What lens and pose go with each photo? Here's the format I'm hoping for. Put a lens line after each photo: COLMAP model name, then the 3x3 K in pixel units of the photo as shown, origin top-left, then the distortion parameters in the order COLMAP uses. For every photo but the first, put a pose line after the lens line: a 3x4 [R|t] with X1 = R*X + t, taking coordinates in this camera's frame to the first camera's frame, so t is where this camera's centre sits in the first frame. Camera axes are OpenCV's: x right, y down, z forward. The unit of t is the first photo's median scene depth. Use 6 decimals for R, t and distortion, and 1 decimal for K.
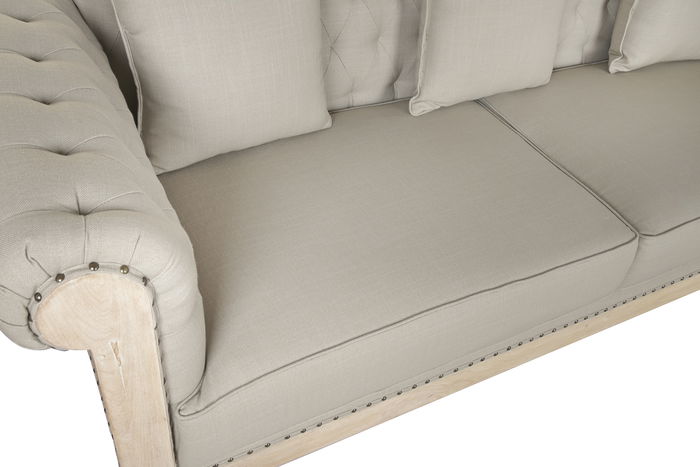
lens RADIAL K [[660.9, 0, 350.0], [0, 660.9, 233.5], [0, 0, 1]] dist [-0.003768, -0.002407]
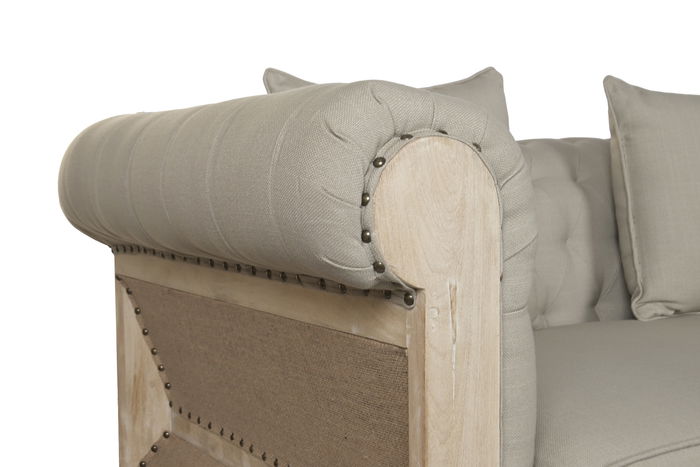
lens RADIAL K [[1015.5, 0, 350.0], [0, 1015.5, 233.5], [0, 0, 1]] dist [0.032648, 0.030044]
pose [[0.992090, -0.113942, 0.052679, -0.508790], [0.121965, 0.775612, -0.619315, 0.750038], [0.029708, 0.620841, 0.783374, 0.155126]]
